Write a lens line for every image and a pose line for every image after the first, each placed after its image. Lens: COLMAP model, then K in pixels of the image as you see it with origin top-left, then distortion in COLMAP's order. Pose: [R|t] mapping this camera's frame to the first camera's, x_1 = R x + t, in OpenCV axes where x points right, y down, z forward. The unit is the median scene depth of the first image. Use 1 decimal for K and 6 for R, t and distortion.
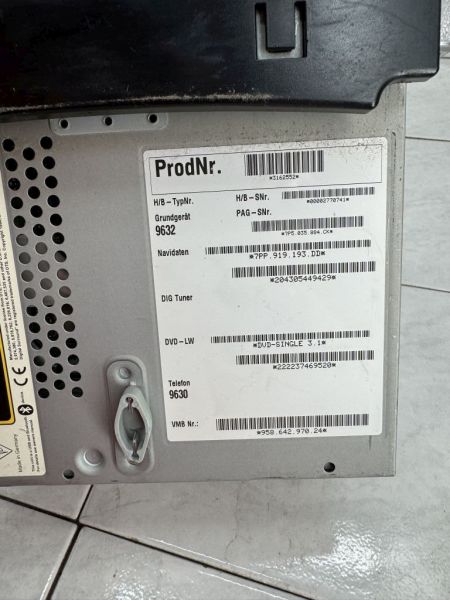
lens RADIAL K [[438.4, 0, 225.4], [0, 438.4, 298.1], [0, 0, 1]] dist [0.009836, -0.022167]
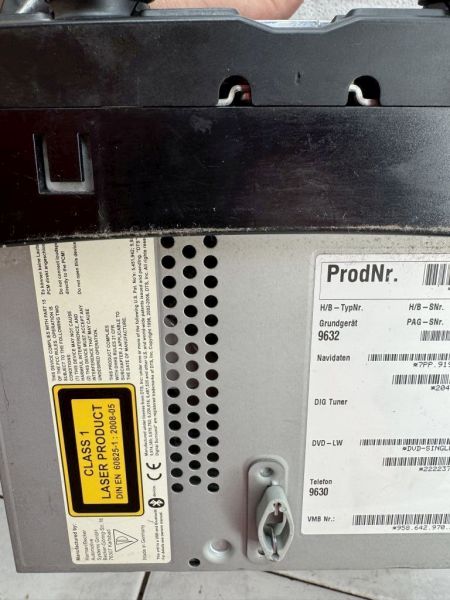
lens RADIAL K [[438.4, 0, 224.6], [0, 438.4, 301.0], [0, 0, 1]] dist [0.009836, -0.022167]
pose [[0.998142, 0.030948, 0.052494, -0.391239], [-0.035403, 0.995650, 0.086178, -0.287522], [-0.049599, -0.087877, 0.994896, 0.082471]]
